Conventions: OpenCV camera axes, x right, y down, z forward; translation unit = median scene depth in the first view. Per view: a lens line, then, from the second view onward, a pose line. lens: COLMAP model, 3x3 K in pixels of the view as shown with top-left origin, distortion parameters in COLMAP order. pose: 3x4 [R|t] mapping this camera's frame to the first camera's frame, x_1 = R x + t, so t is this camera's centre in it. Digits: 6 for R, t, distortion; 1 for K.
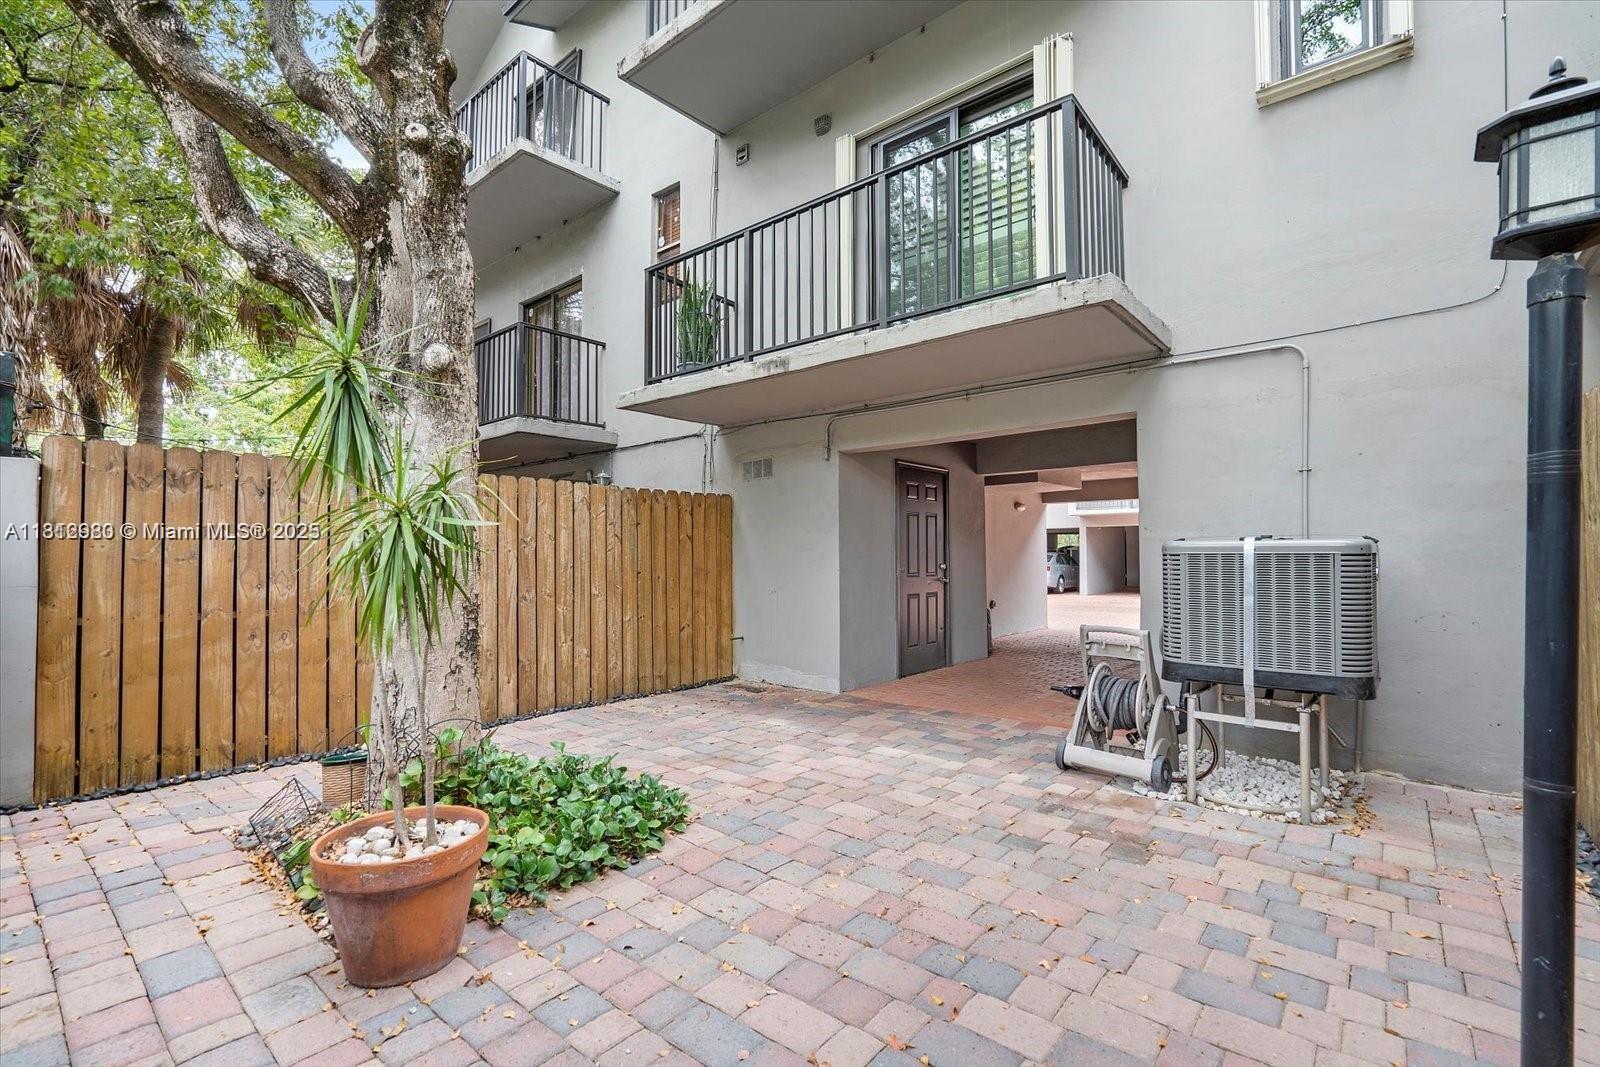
lens RADIAL K [[731.3, 0, 792.6], [0, 731.3, 543.4], [0, 0, 1]] dist [0.025970, 0.000413]
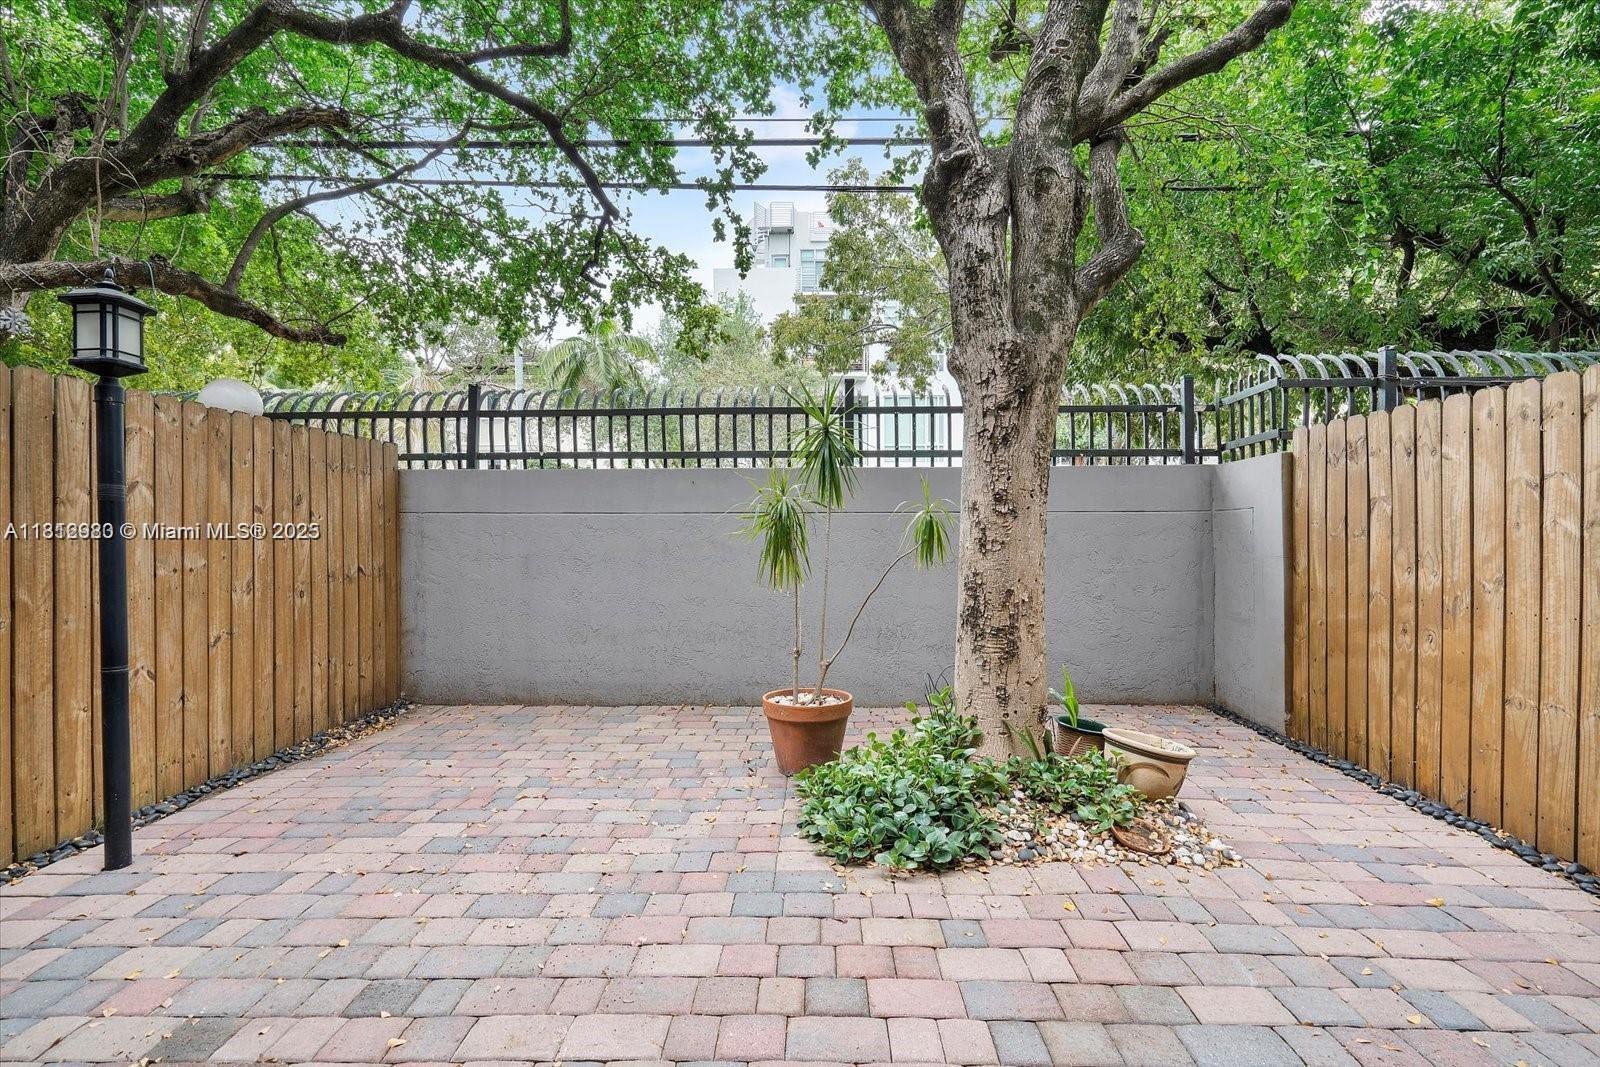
lens RADIAL K [[731.3, 0, 794.1], [0, 731.3, 534.7], [0, 0, 1]] dist [0.025970, 0.000413]
pose [[-0.764541, 0.010073, -0.644496, 0.447735], [0.021734, 0.999712, -0.010157, 0.018820], [0.644208, -0.021773, -0.764540, 1.701427]]
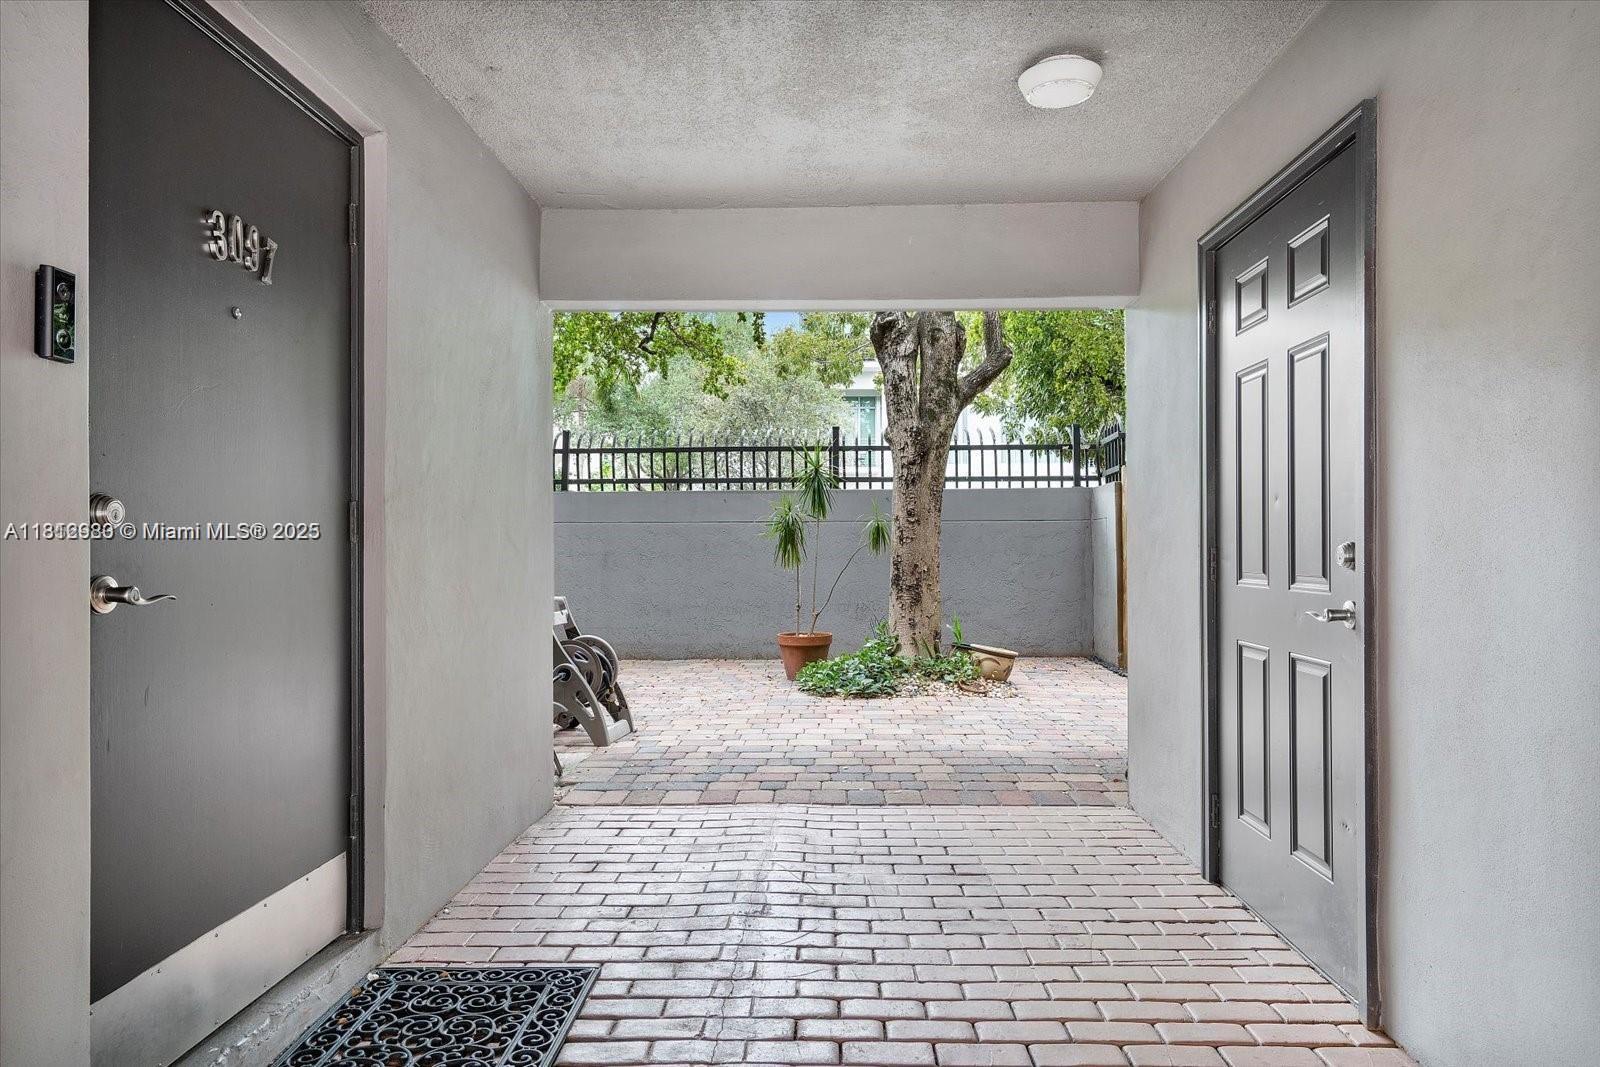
lens RADIAL K [[731.3, 0, 798.9], [0, 731.3, 533.9], [0, 0, 1]] dist [0.025970, 0.000413]
pose [[-0.763325, 0.003812, -0.646004, 1.012238], [0.024107, 0.999454, -0.022587, 0.051849], [0.645565, -0.032814, -0.763000, 2.375607]]
